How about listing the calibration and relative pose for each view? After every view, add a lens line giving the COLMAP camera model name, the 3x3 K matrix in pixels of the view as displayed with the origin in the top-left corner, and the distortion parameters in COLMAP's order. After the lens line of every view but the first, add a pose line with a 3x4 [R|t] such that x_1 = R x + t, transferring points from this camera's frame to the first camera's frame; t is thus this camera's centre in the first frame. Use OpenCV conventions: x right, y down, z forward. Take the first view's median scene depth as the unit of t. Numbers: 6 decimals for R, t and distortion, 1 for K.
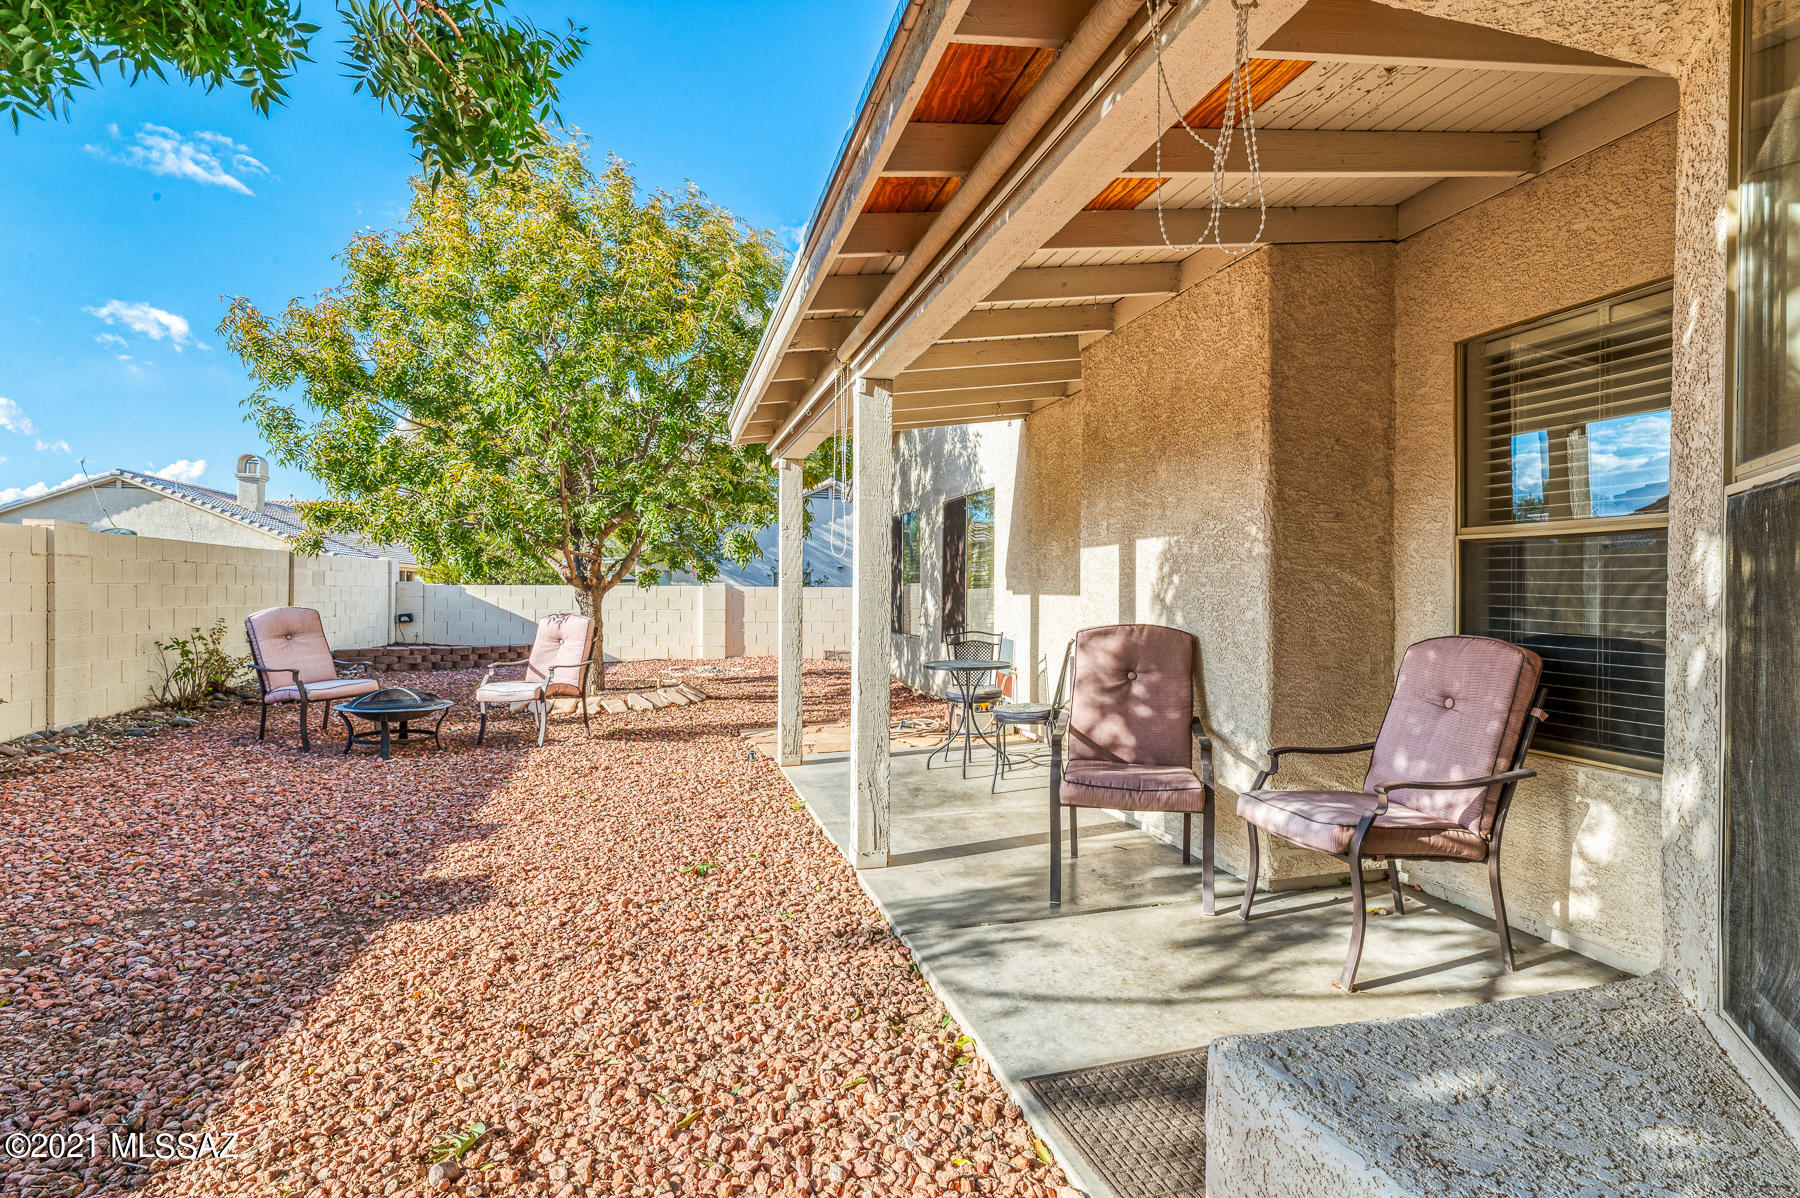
lens RADIAL K [[924.4, 0, 900.0], [0, 924.4, 599.0], [0, 0, 1]] dist [0.001189, -0.000237]
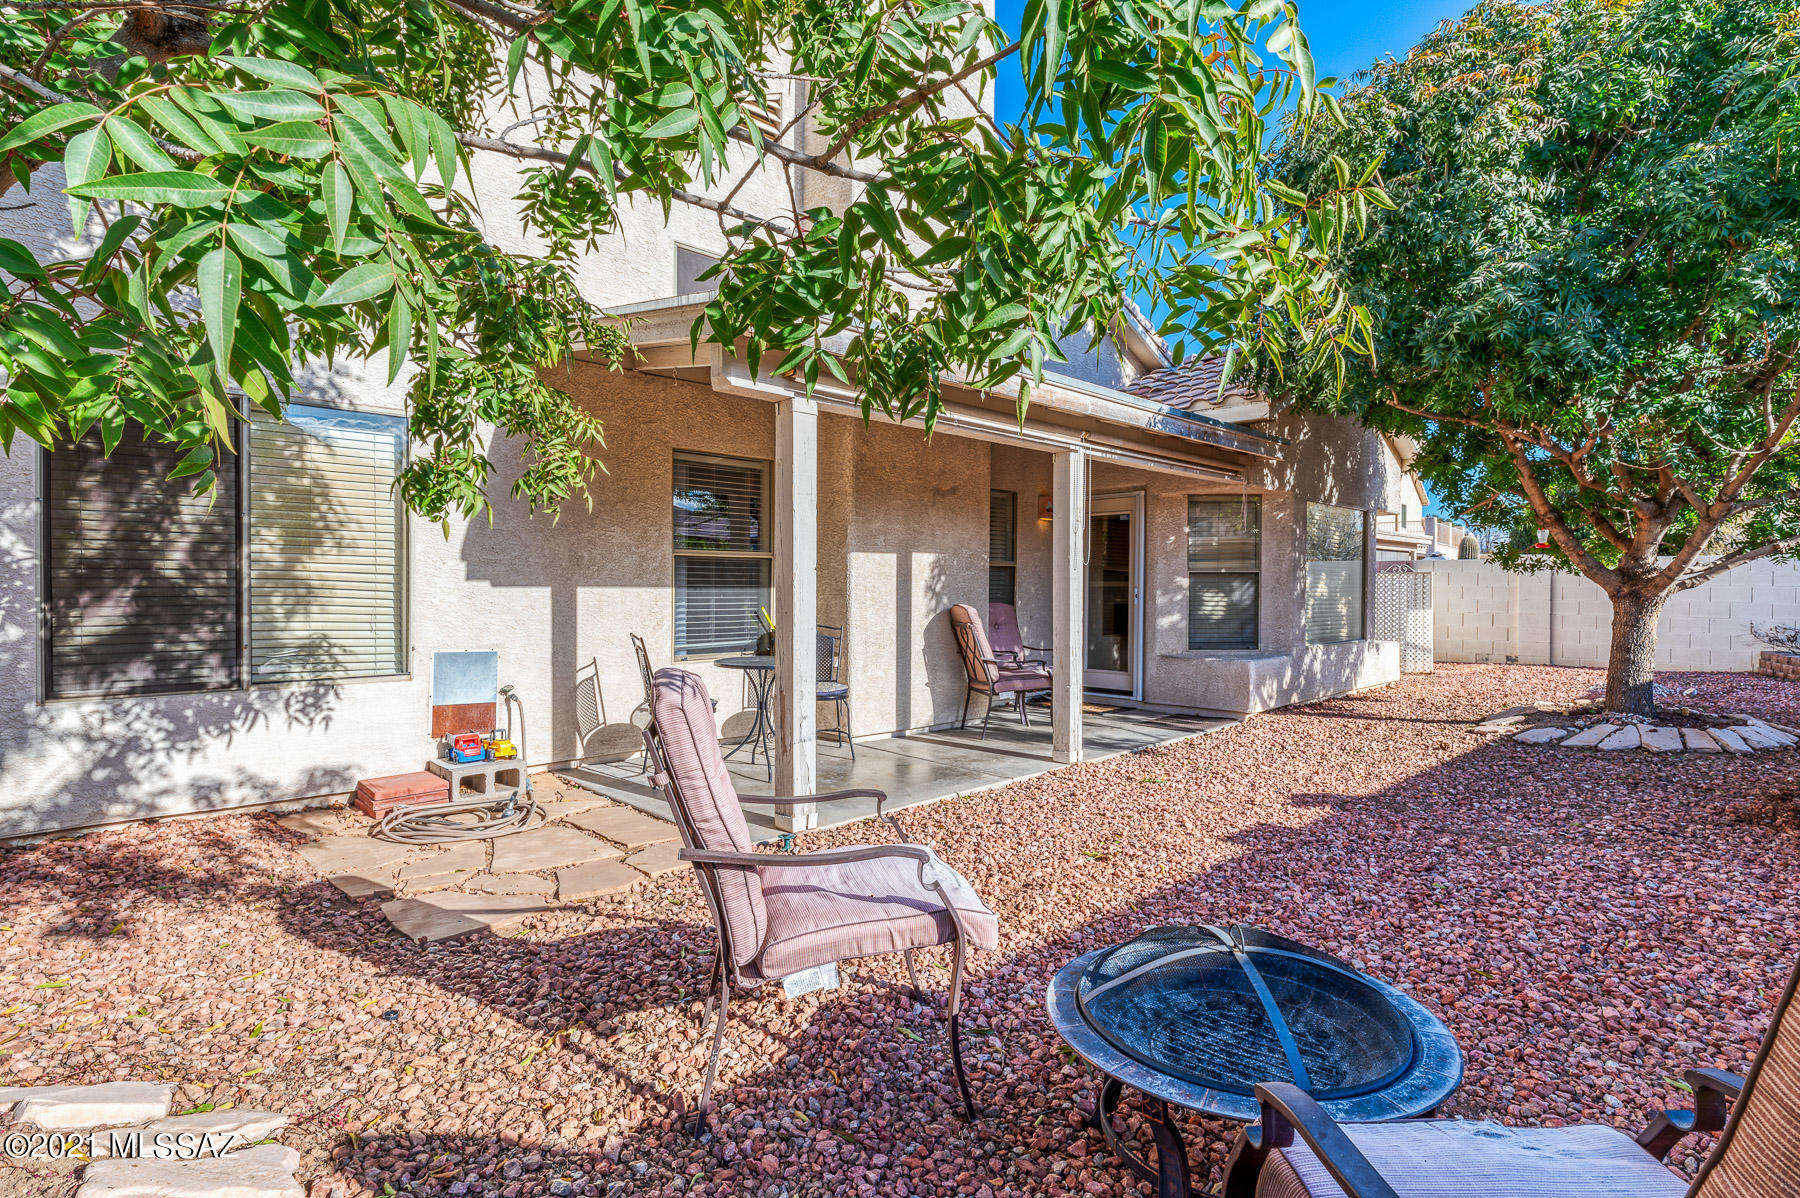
lens RADIAL K [[924.4, 0, 900.0], [0, 924.4, 599.0], [0, 0, 1]] dist [0.001189, -0.000237]
pose [[-0.456832, -0.006358, 0.889530, -1.401923], [0.005221, 0.999938, 0.009829, 0.001570], [-0.889537, 0.009135, -0.456771, 2.091134]]
